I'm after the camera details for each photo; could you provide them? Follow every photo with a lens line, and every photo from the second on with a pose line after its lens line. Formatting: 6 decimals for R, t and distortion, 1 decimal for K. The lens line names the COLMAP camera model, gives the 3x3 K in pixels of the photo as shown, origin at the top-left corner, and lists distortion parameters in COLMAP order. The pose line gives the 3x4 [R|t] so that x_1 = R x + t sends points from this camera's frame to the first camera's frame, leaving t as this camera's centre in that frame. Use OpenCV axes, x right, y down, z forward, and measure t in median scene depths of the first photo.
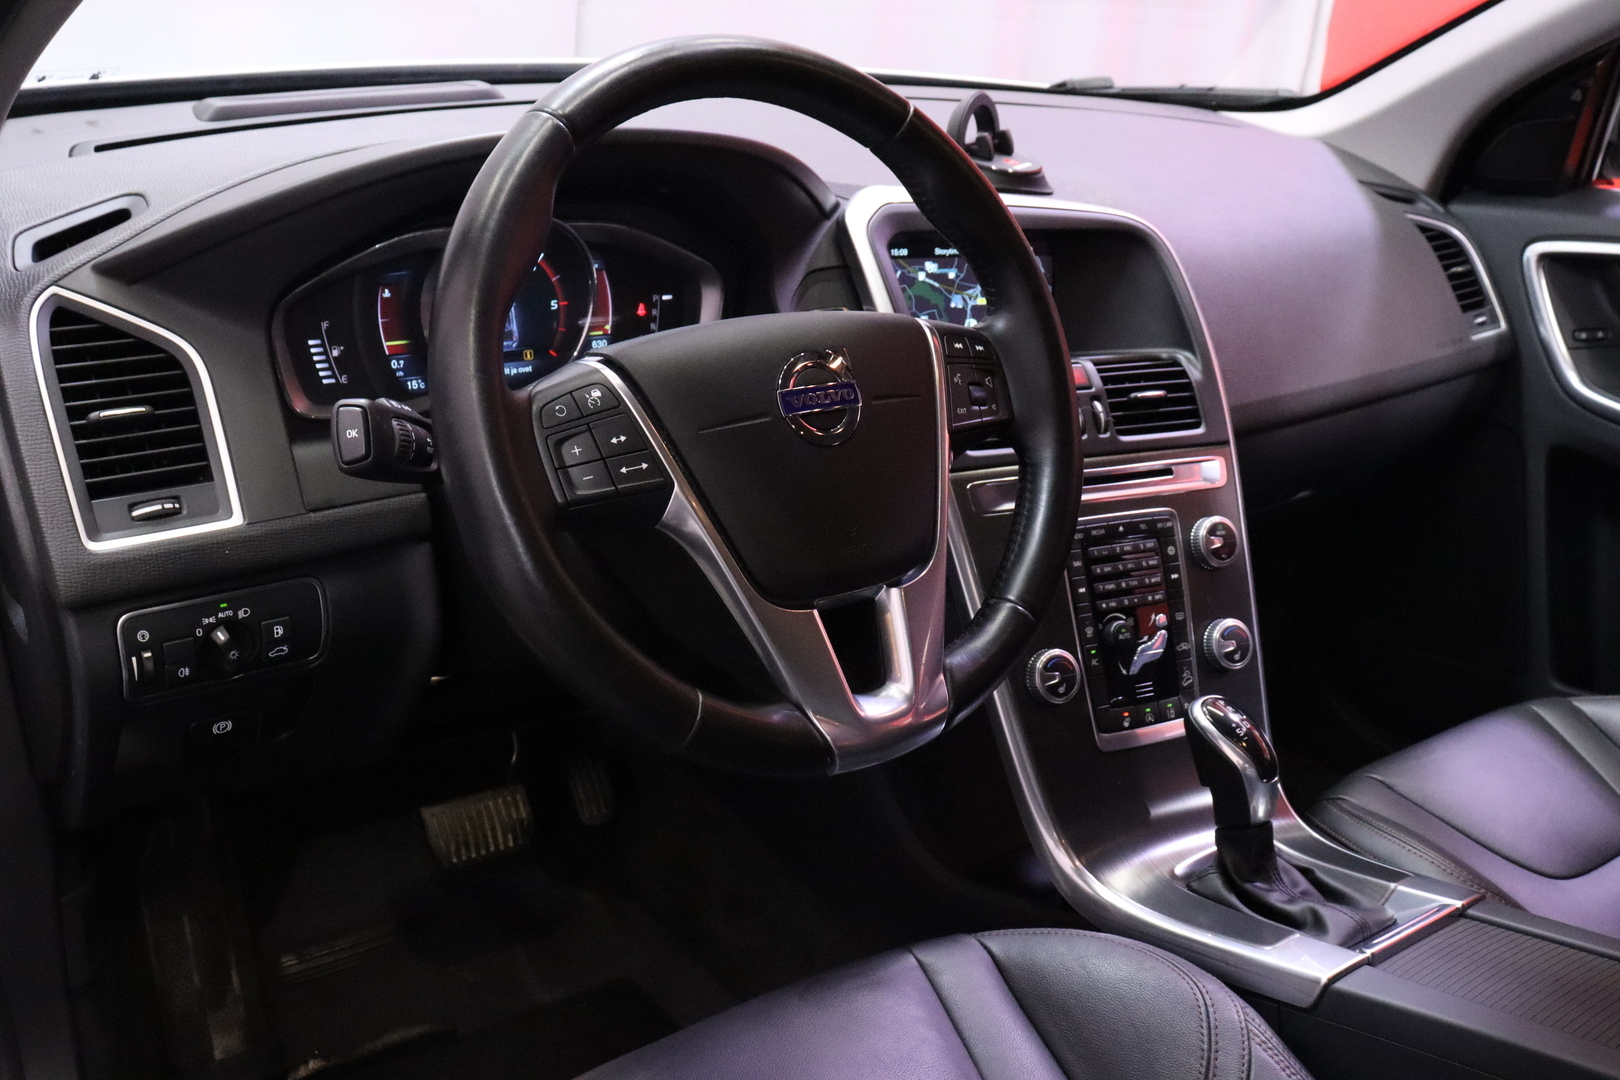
lens RADIAL K [[1580.5, 0, 819.1], [0, 1580.5, 550.5], [0, 0, 1]] dist [-0.055672, 0.000000]
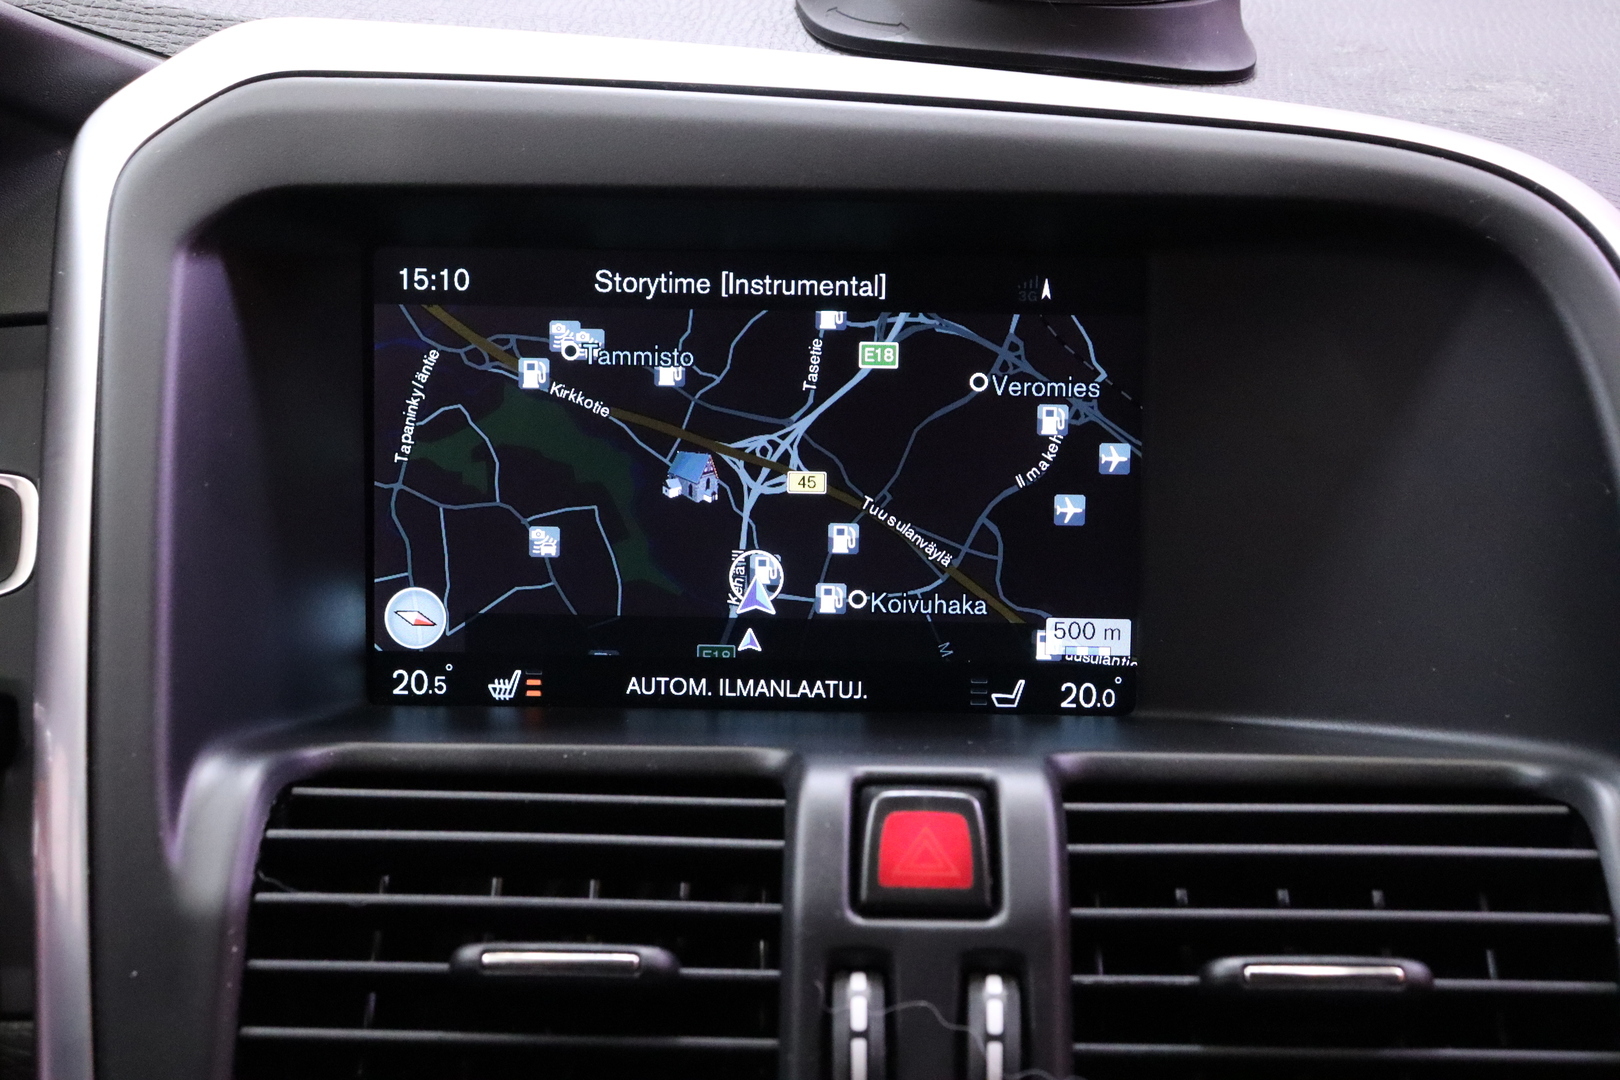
lens RADIAL K [[2322.0, 0, 818.5], [0, 2322.0, 544.4], [0, 0, 1]] dist [0.000007, 0.000000]
pose [[0.878094, 0.072535, -0.472958, 0.305958], [-0.125431, 0.988771, -0.081232, -0.127235], [0.461755, 0.130653, 0.877333, 0.725829]]
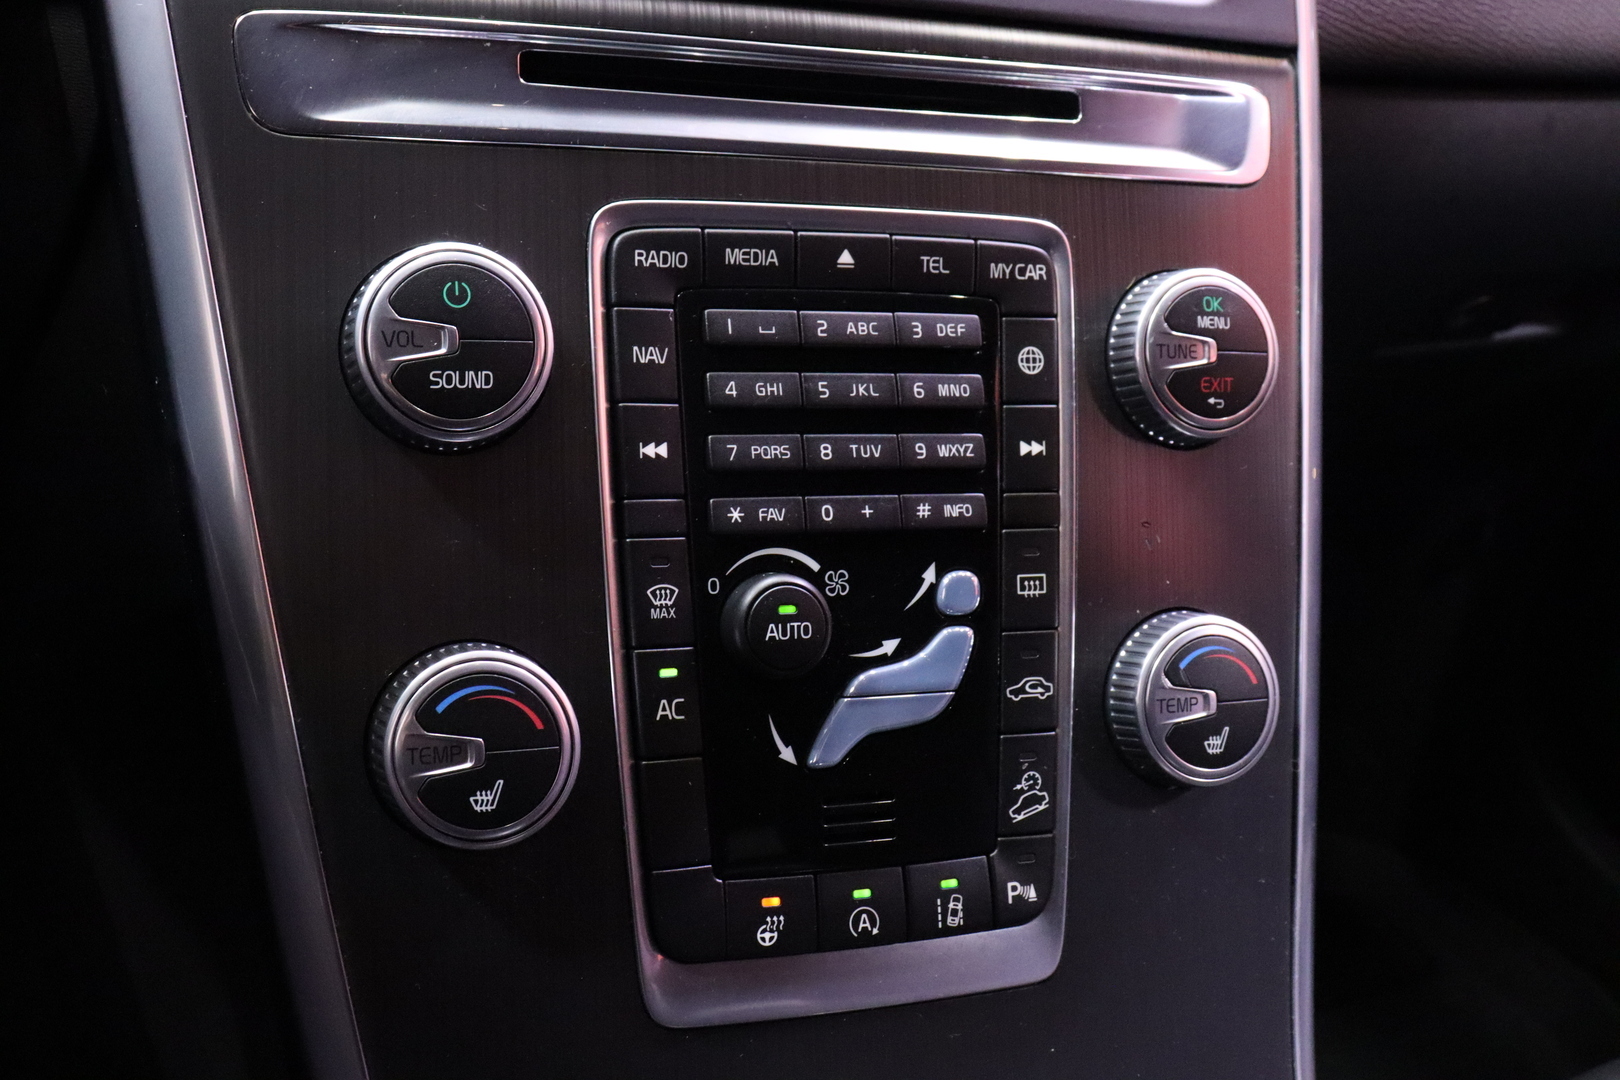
lens RADIAL K [[1727.7, 0, 811.1], [0, 1727.7, 547.8], [0, 0, 1]] dist [-0.068764, 0.000000]
pose [[0.988483, 0.114400, -0.099069, 0.225793], [-0.109741, 0.992636, 0.051281, 0.023373], [0.104206, -0.039819, 0.993758, 0.695482]]
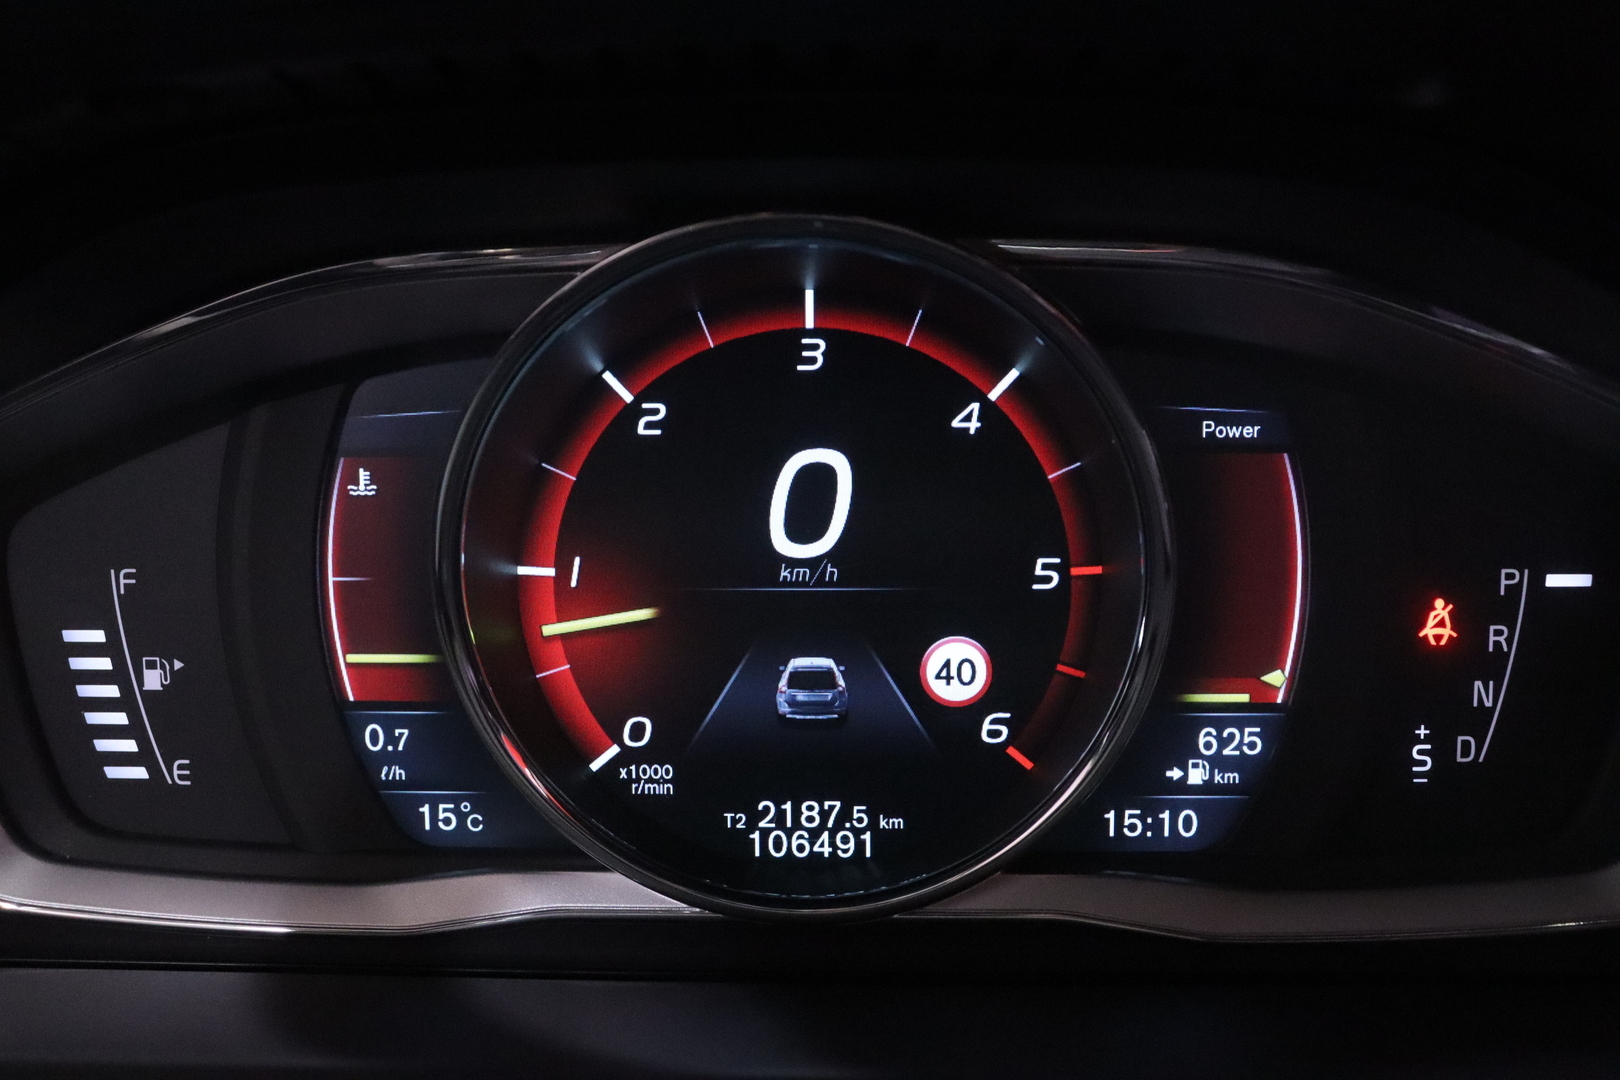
lens RADIAL K [[1925.2, 0, 773.6], [0, 1925.2, 573.8], [0, 0, 1]] dist [-0.090842, 0.000000]
pose [[0.764624, 0.133564, -0.630484, -0.006651], [-0.158893, 0.987159, 0.016424, -0.145258], [0.624582, 0.087621, 0.776028, 0.691655]]
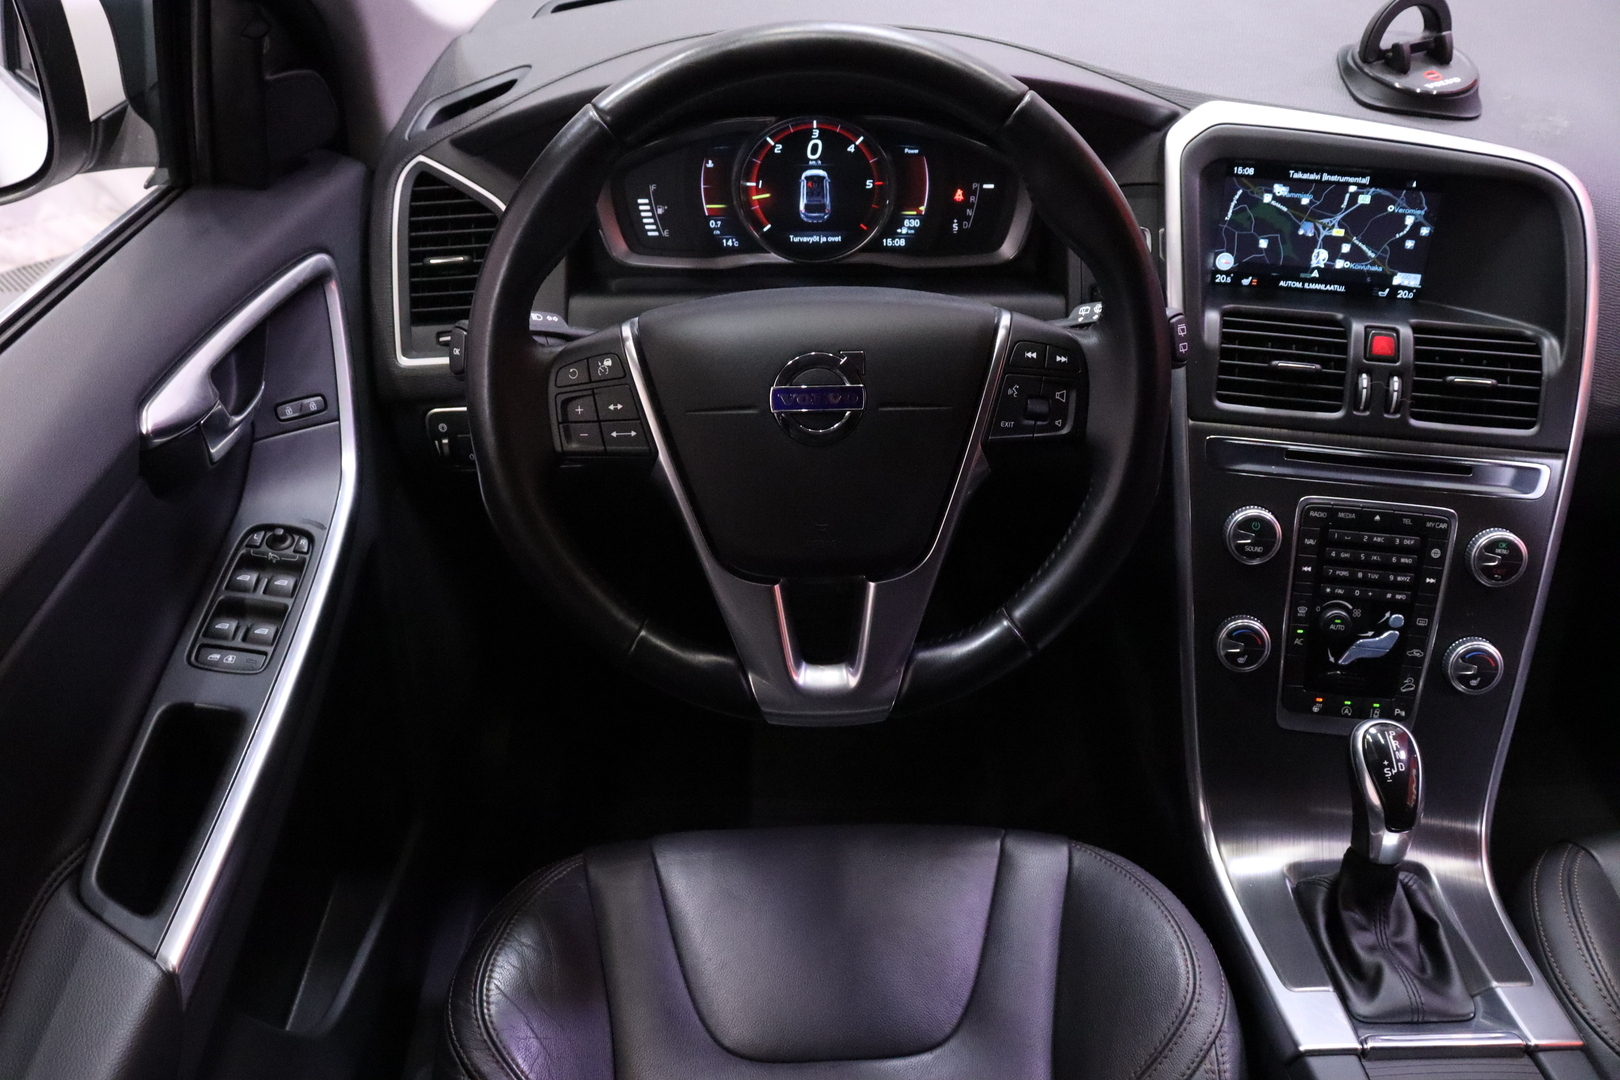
lens RADIAL K [[1335.3, 0, 805.8], [0, 1335.3, 546.9], [0, 0, 1]] dist [-0.139330, 0.078415]
pose [[0.796943, 0.310929, -0.517885, 0.332246], [-0.154066, 0.933620, 0.323447, -0.198929], [0.584076, -0.177980, 0.791946, 0.188400]]
